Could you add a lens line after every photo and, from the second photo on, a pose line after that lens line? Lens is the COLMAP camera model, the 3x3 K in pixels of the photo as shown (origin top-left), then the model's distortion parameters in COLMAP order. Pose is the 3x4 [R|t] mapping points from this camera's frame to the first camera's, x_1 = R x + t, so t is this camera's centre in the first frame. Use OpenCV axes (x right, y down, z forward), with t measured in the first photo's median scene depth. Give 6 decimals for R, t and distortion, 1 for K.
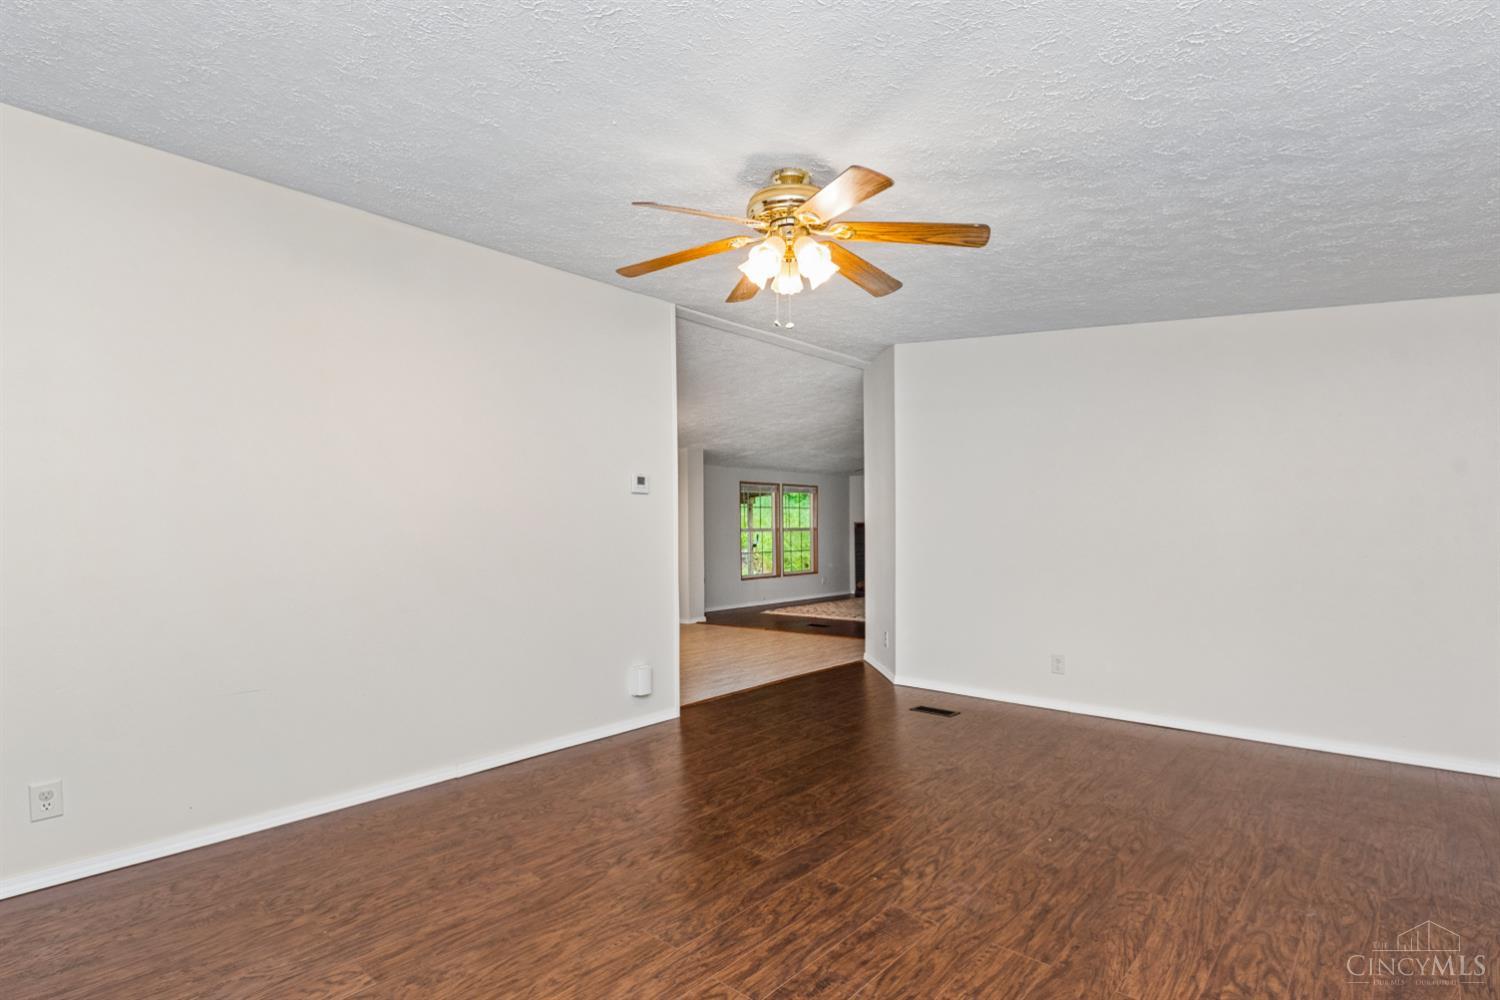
lens RADIAL K [[727.9, 0, 750.0], [0, 727.9, 500.0], [0, 0, 1]] dist [-0.000439, -0.000048]
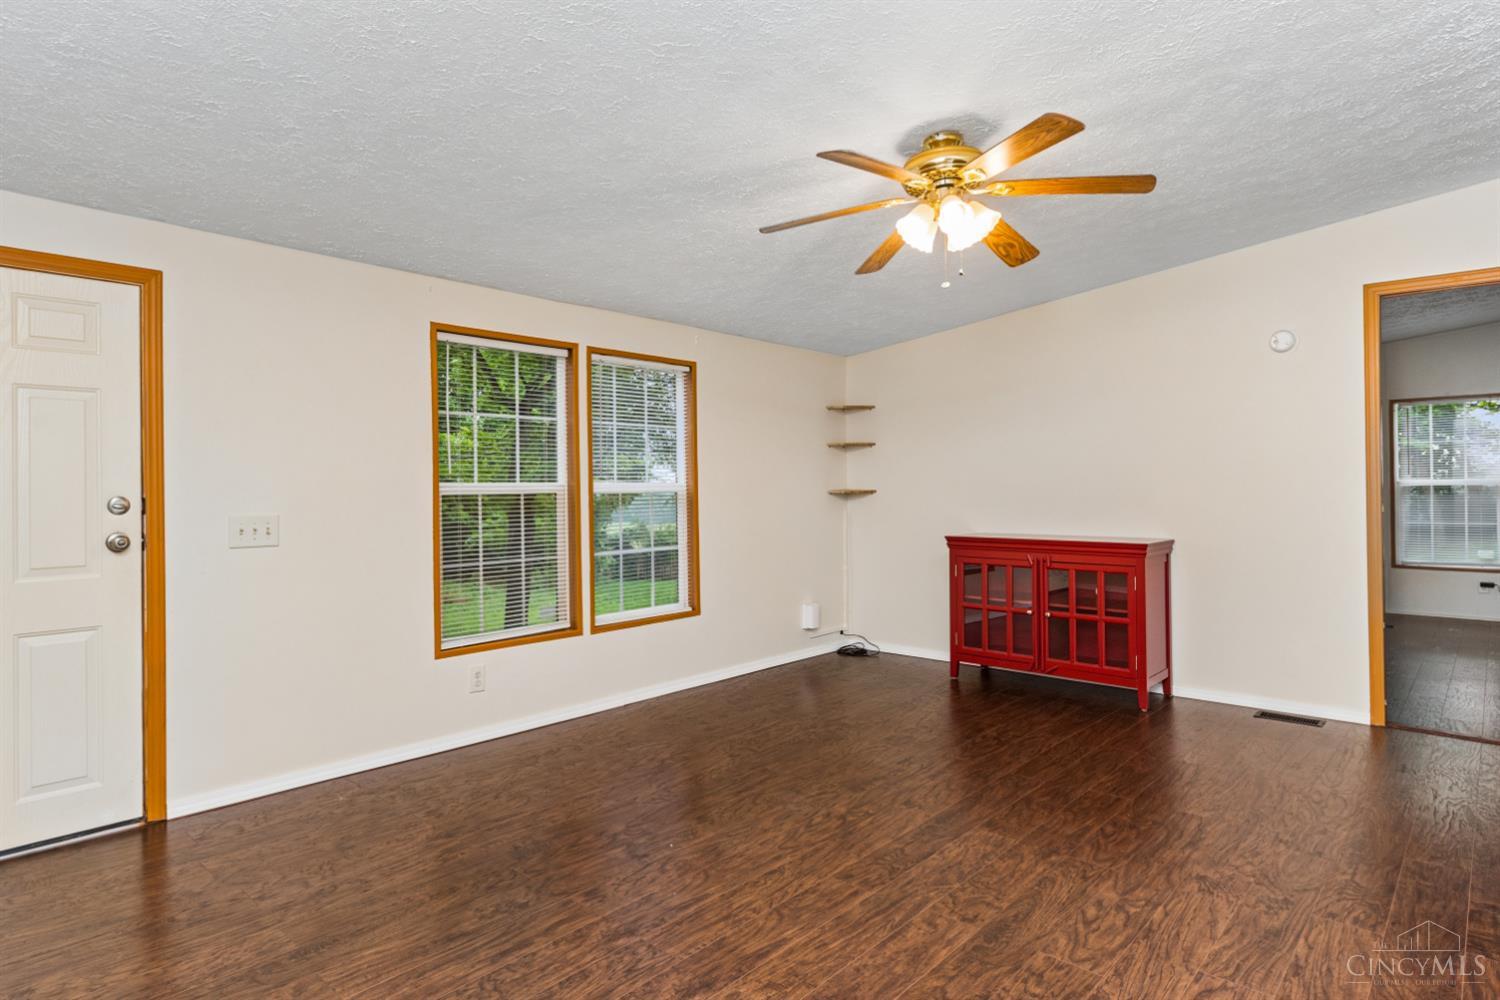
lens RADIAL K [[826.0, 0, 750.0], [0, 826.0, 500.0], [0, 0, 1]] dist [-0.000005, 0.000121]
pose [[-0.999730, 0.022696, 0.005081, 0.304198], [0.022512, 0.999176, -0.033761, 0.082620], [-0.005843, -0.033638, -0.999417, 2.039115]]
